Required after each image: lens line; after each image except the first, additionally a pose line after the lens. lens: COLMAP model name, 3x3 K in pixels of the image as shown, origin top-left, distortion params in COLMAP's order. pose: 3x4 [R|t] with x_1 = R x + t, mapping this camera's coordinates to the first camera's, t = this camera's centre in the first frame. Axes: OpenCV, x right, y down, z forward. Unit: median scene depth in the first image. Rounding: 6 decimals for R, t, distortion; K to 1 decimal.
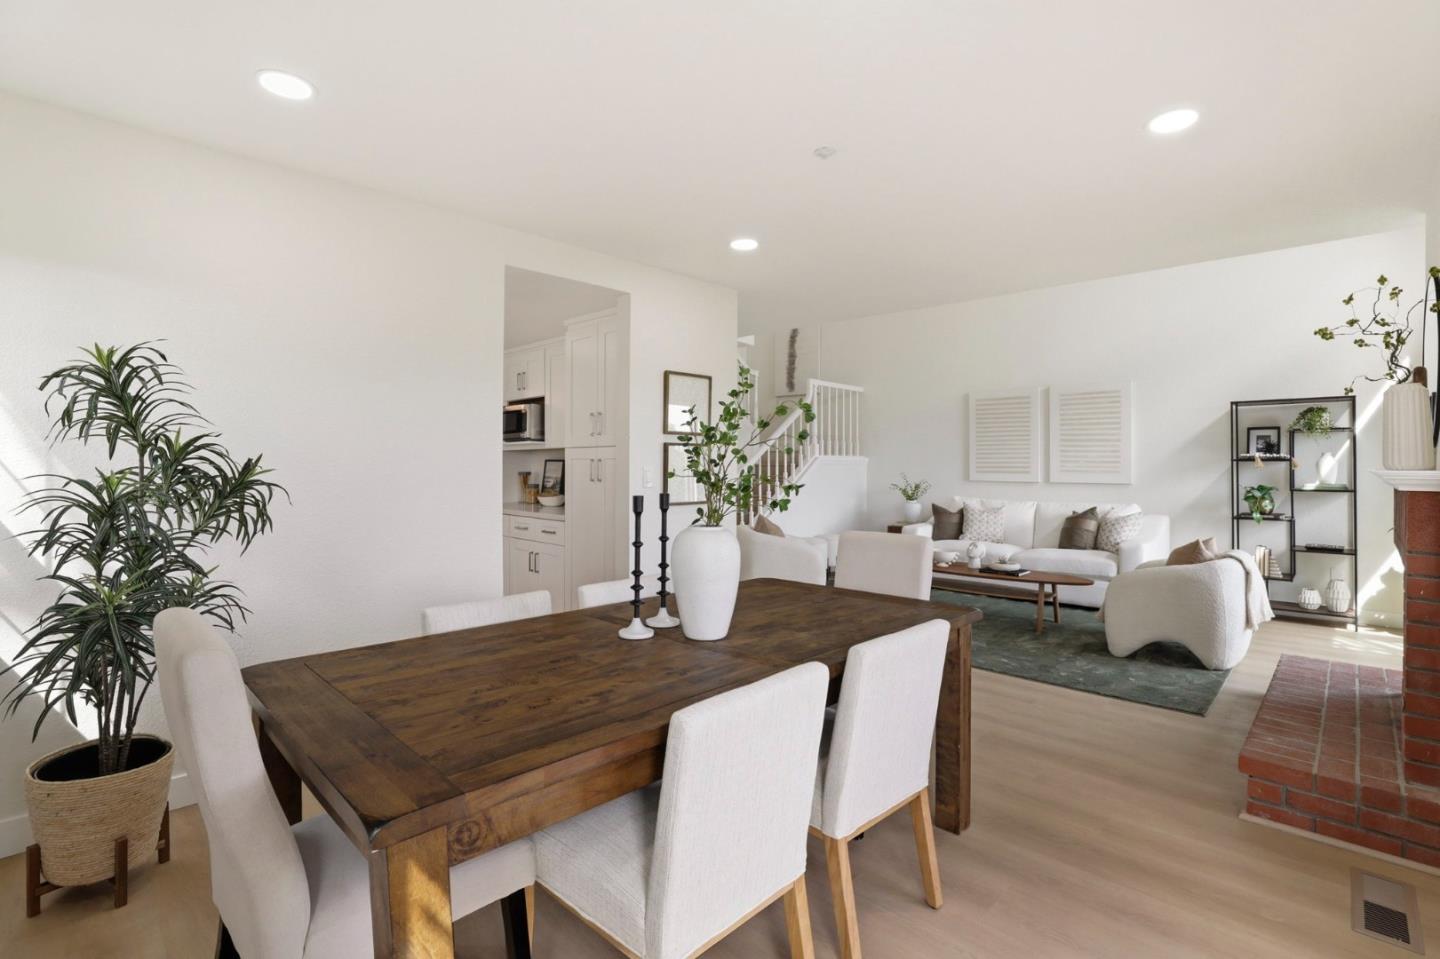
lens RADIAL K [[1399.3, 0, 717.5], [0, 1399.3, 441.7], [0, 0, 1]] dist [0.012920, 0.014071]
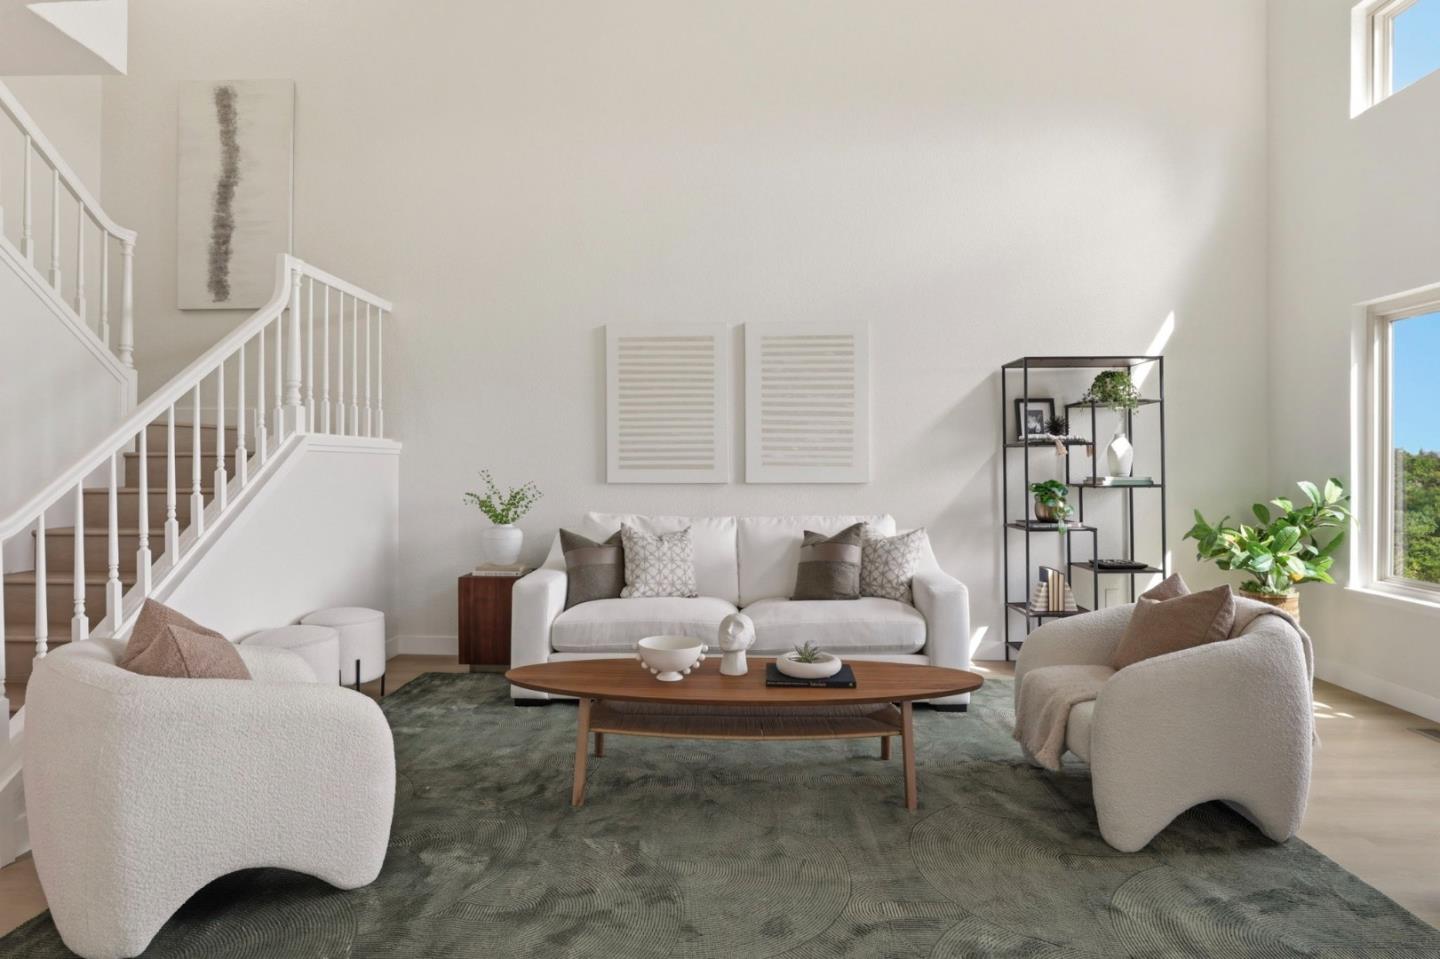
lens RADIAL K [[815.7, 0, 752.7], [0, 815.7, 461.6], [0, 0, 1]] dist [-0.019990, 0.002808]
pose [[0.769255, 0.001018, 0.638941, 0.018270], [0.002316, 0.999988, -0.004382, 0.021421], [-0.638938, 0.004851, 0.769243, 0.736370]]
